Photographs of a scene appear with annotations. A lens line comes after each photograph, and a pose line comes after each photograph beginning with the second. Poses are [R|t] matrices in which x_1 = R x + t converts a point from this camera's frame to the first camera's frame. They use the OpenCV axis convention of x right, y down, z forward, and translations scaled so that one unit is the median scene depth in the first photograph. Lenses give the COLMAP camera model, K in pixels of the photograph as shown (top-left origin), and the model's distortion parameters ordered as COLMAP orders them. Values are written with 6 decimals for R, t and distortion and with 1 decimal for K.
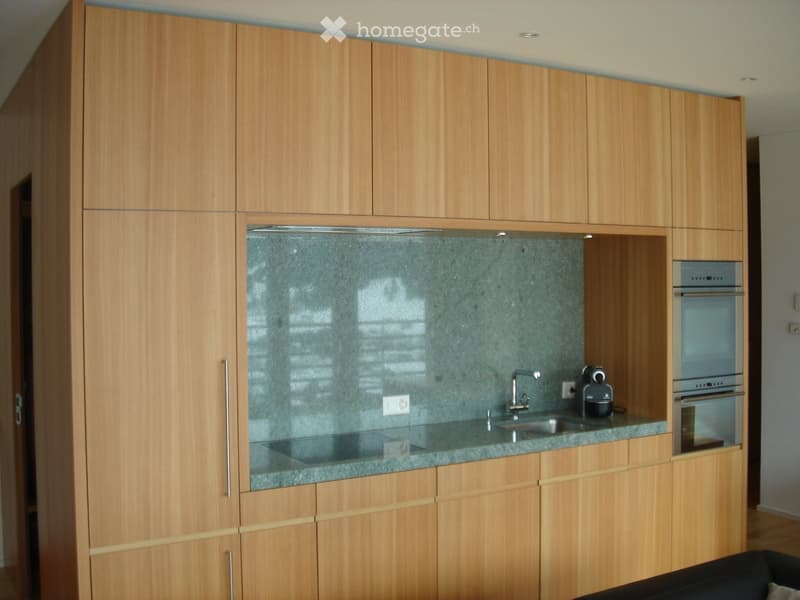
lens RADIAL K [[914.1, 0, 399.9], [0, 914.1, 302.8], [0, 0, 1]] dist [-0.153958, 0.000000]
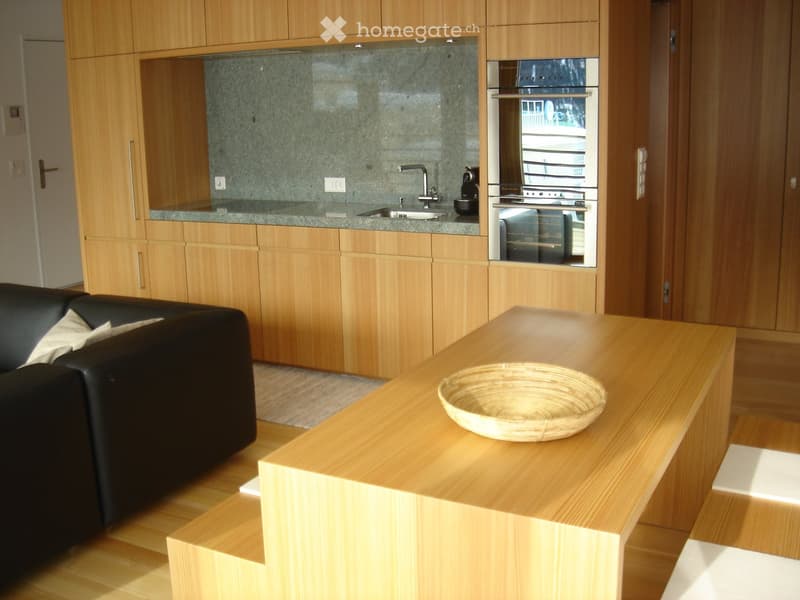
lens RADIAL K [[914.1, 0, 399.9], [0, 914.1, 297.8], [0, 0, 1]] dist [-0.153958, 0.000000]
pose [[0.506606, 0.177230, -0.843765, 1.160432], [-0.001876, 0.978868, 0.204482, 0.004469], [0.862175, -0.102009, 0.496233, 0.422052]]
